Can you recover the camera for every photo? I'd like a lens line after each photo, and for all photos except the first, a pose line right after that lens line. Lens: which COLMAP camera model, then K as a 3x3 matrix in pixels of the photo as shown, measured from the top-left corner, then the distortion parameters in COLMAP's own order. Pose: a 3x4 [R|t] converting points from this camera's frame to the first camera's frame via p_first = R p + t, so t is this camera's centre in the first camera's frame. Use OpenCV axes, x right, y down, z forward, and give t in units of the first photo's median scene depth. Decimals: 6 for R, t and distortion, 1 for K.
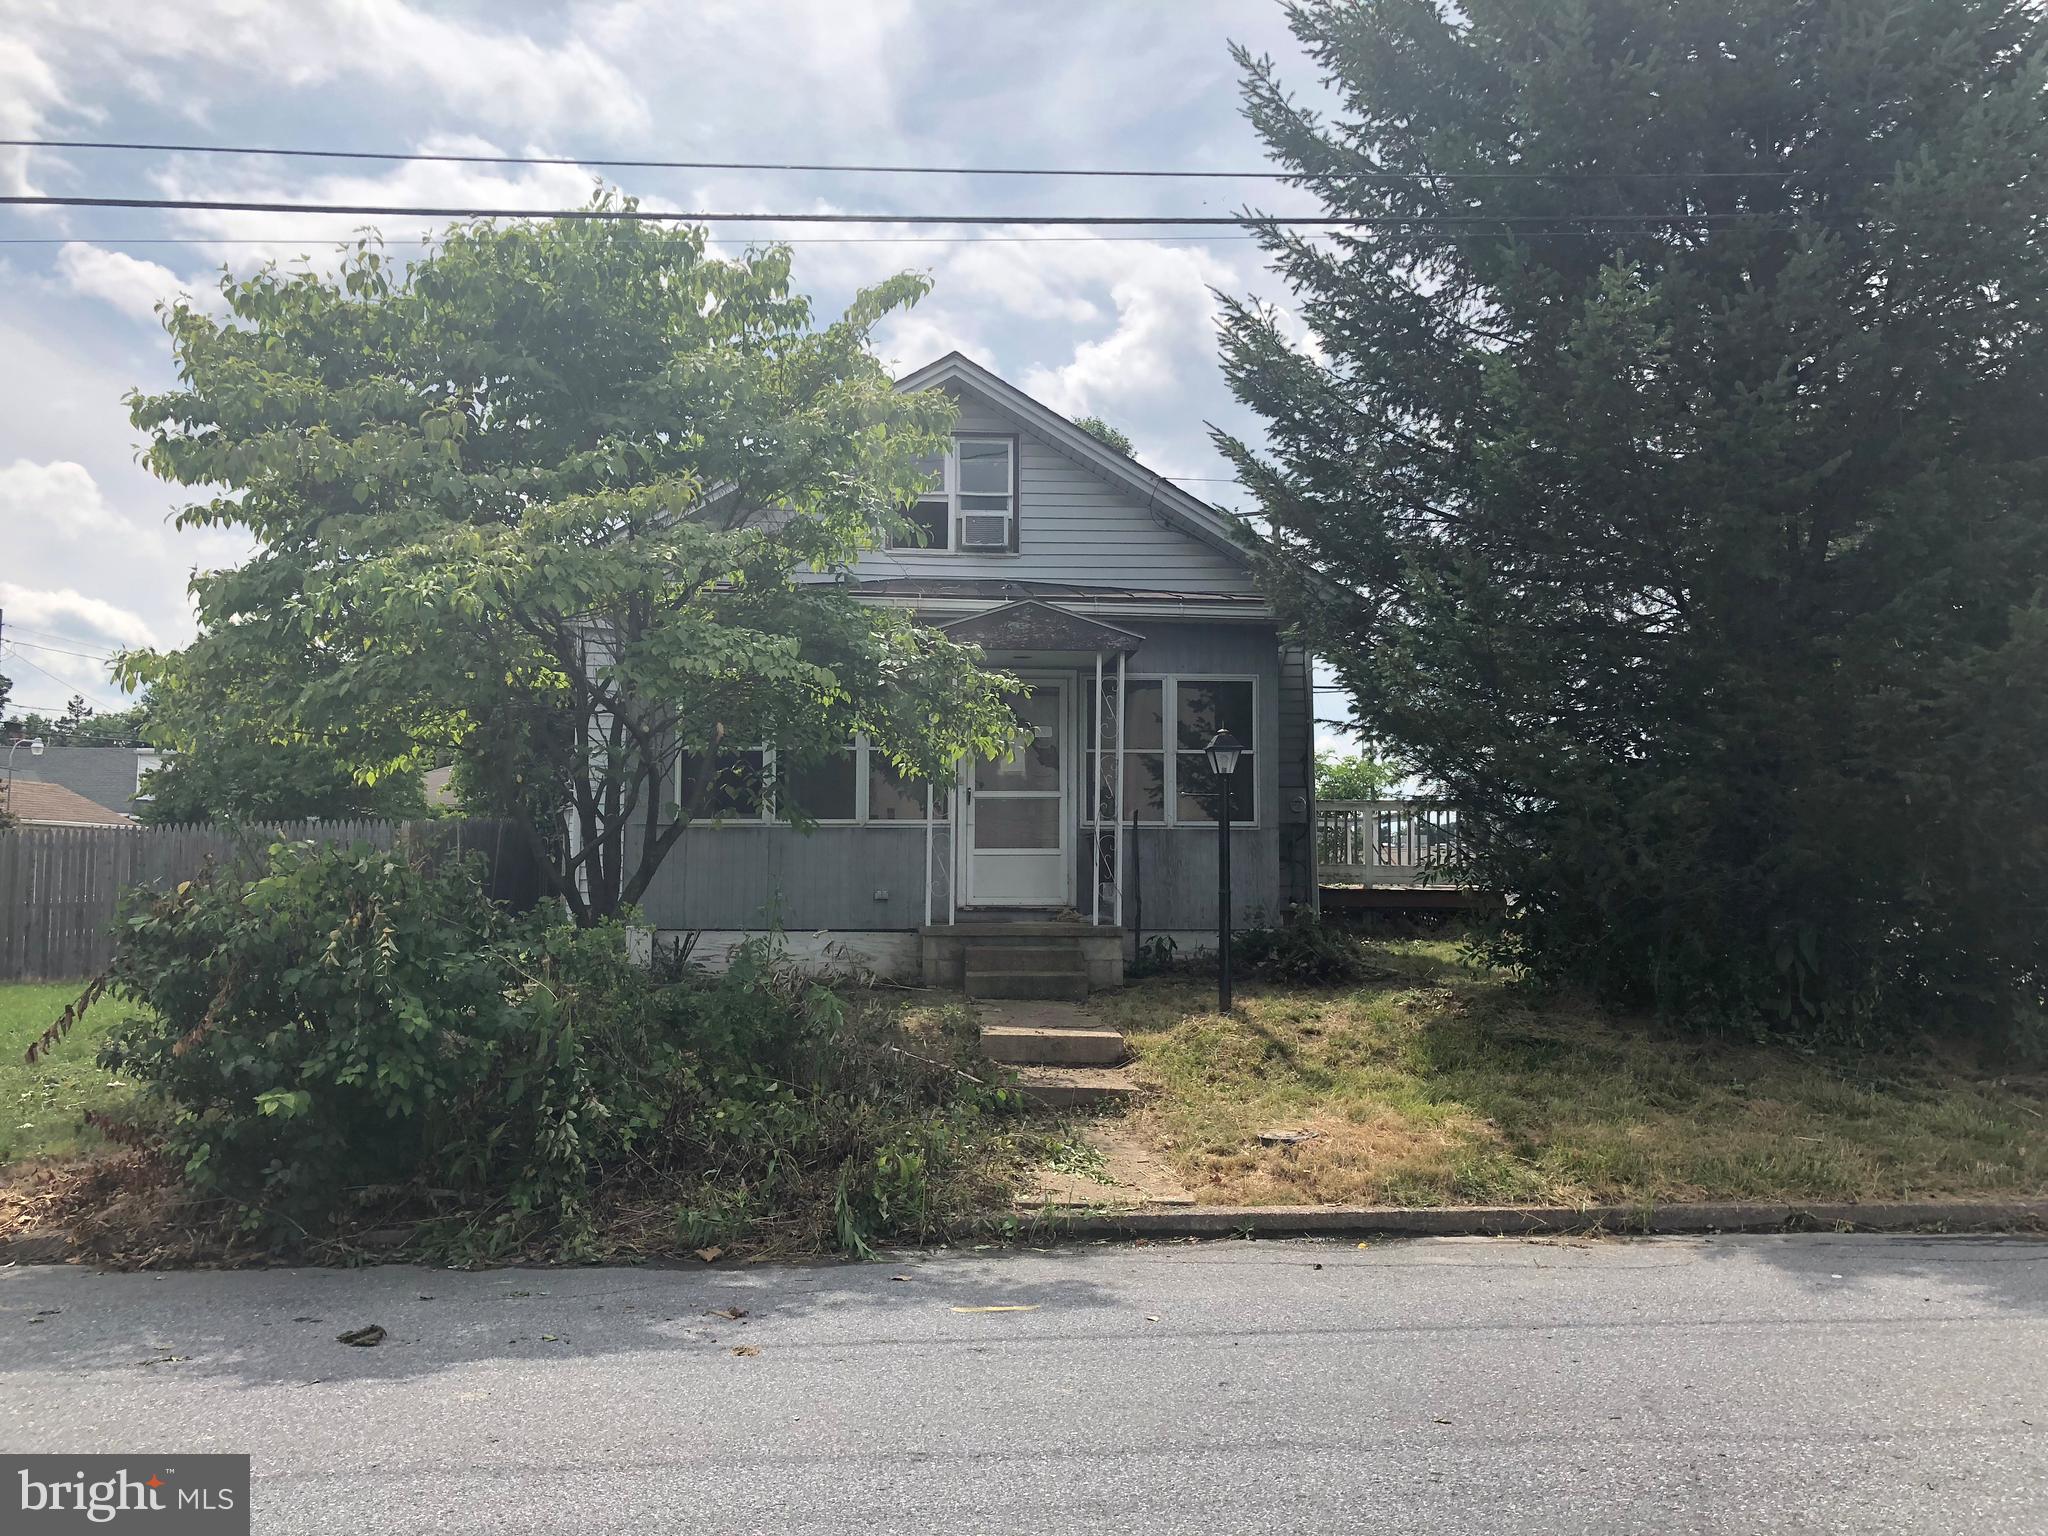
lens RADIAL K [[1758.5, 0, 1068.5], [0, 1758.5, 853.2], [0, 0, 1]] dist [0.054510, -0.000570]
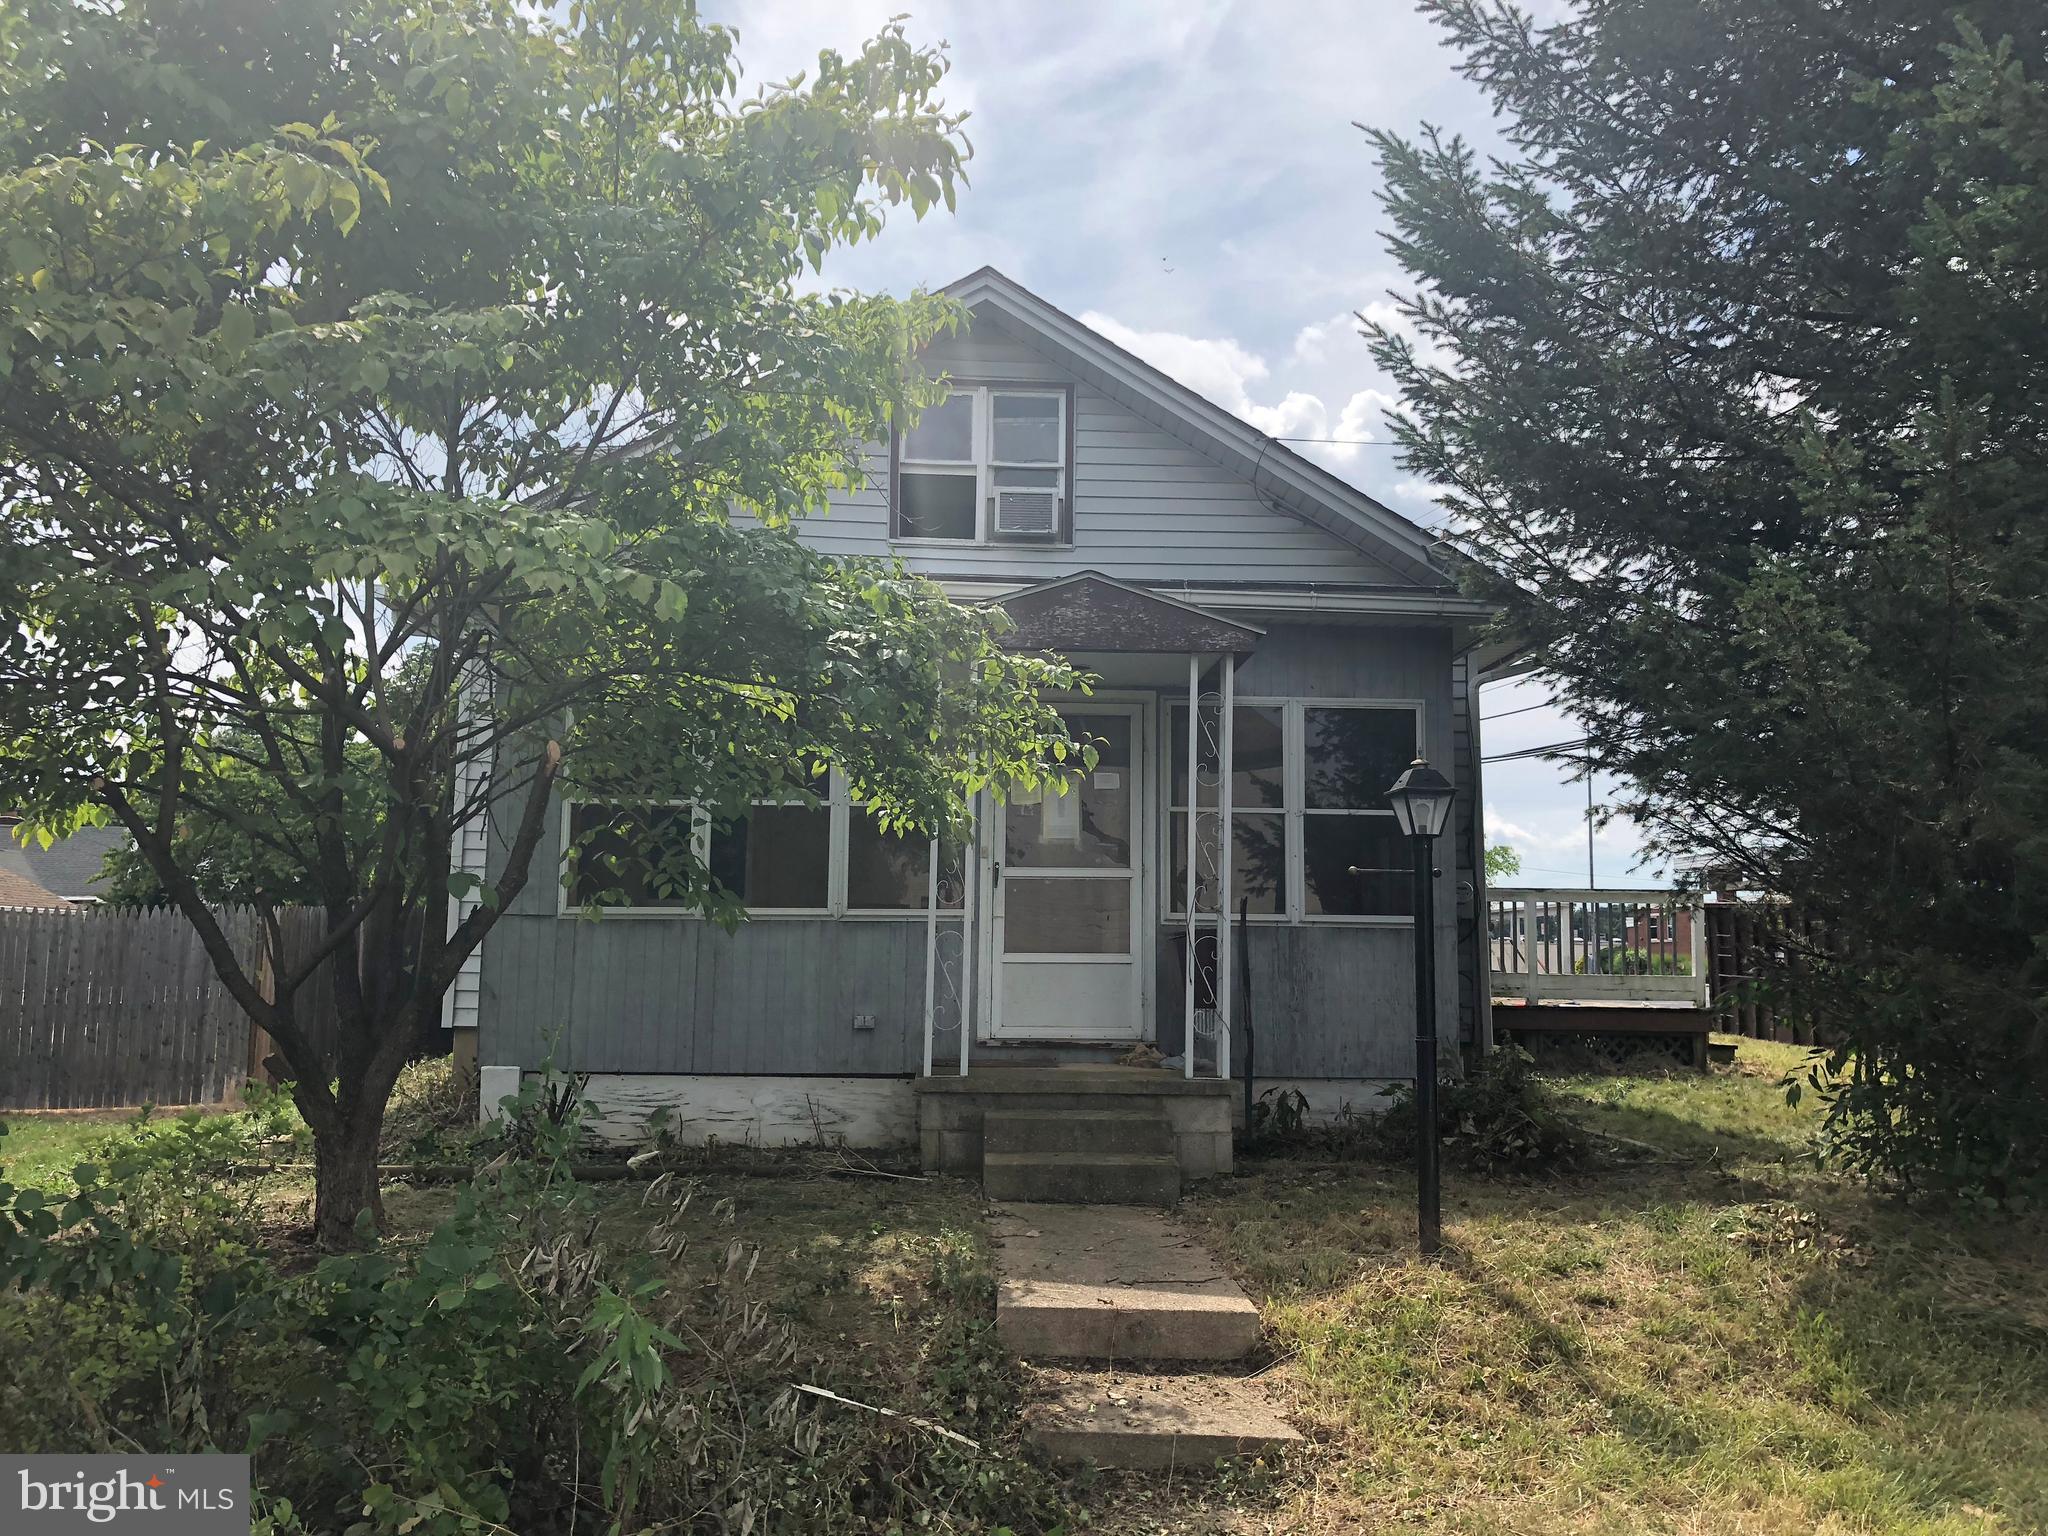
lens RADIAL K [[1758.5, 0, 1068.5], [0, 1758.5, 853.2], [0, 0, 1]] dist [0.054510, -0.000570]
pose [[0.999571, 0.005958, -0.028692, -0.009963], [-0.007401, 0.998700, -0.050424, -0.007171], [0.028354, 0.050615, 0.998316, 0.337741]]
